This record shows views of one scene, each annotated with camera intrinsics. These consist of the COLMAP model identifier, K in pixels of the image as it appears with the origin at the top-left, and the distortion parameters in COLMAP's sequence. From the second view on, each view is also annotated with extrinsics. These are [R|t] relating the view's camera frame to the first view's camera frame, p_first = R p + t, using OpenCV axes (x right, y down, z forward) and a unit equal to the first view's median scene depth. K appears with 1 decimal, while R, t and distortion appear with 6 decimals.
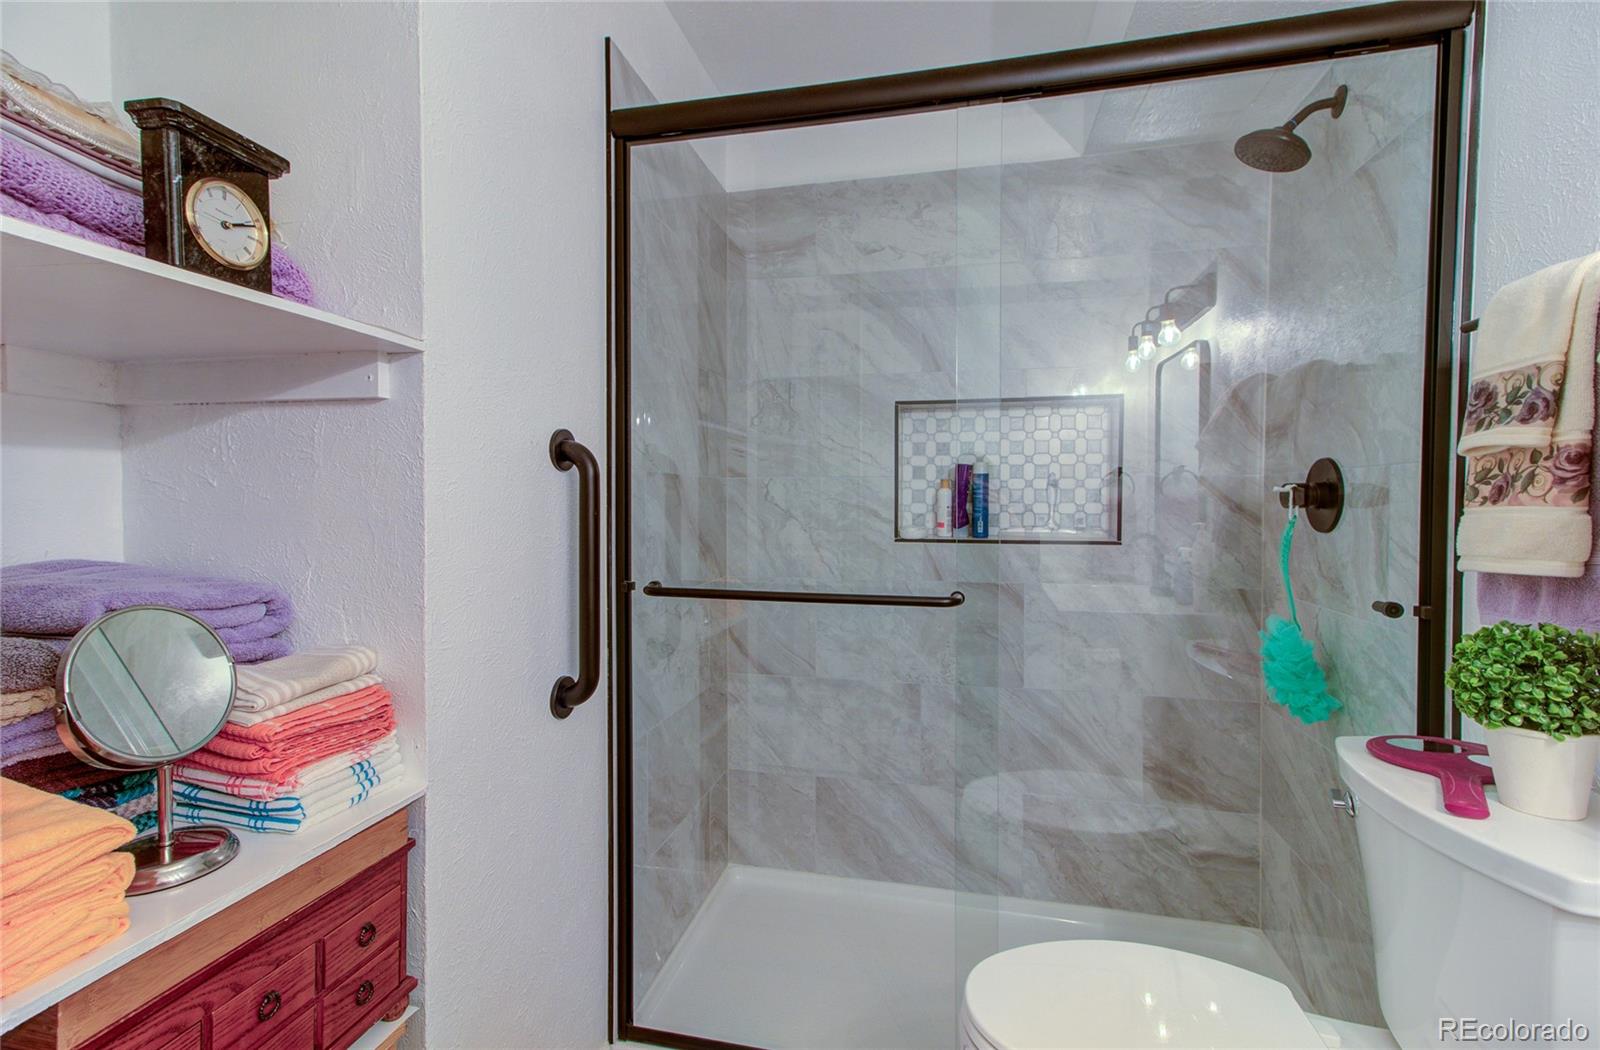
lens RADIAL K [[721.8, 0, 799.0], [0, 721.8, 516.0], [0, 0, 1]] dist [0.005199, 0.007446]
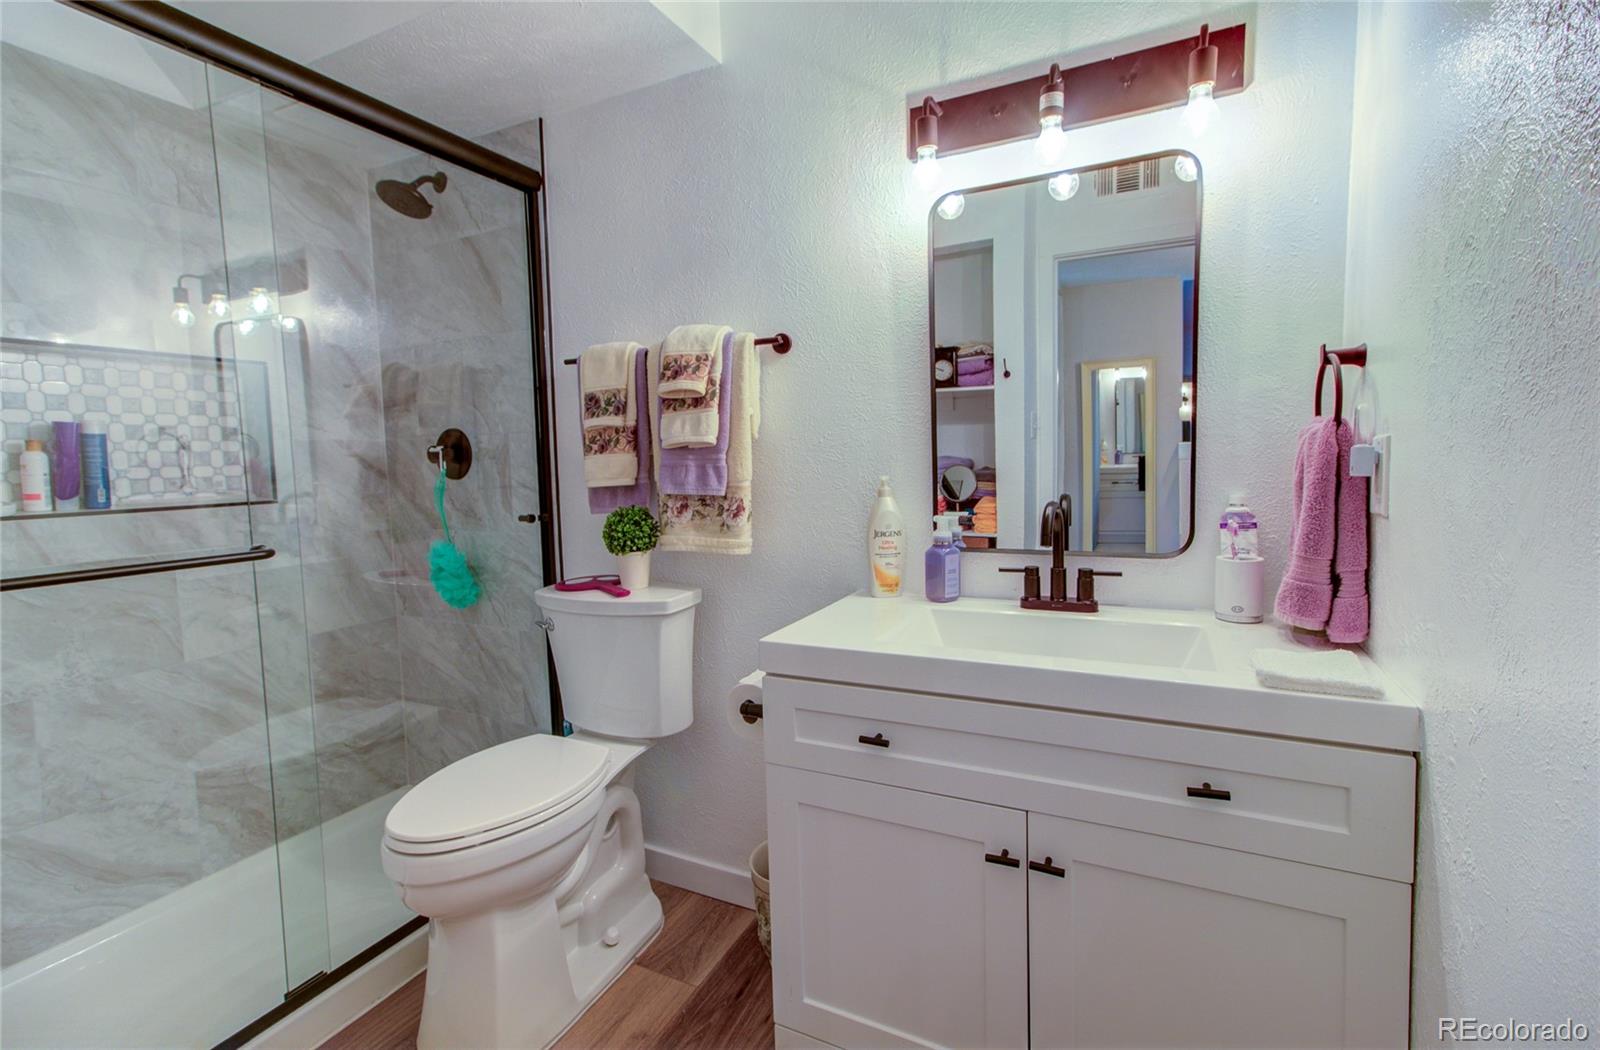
lens RADIAL K [[721.8, 0, 785.1], [0, 721.8, 514.5], [0, 0, 1]] dist [0.005199, 0.007446]
pose [[0.246831, -0.085539, 0.965276, -0.487145], [0.048343, 0.995943, 0.075895, 0.013615], [-0.967852, 0.027931, 0.249965, -0.004844]]
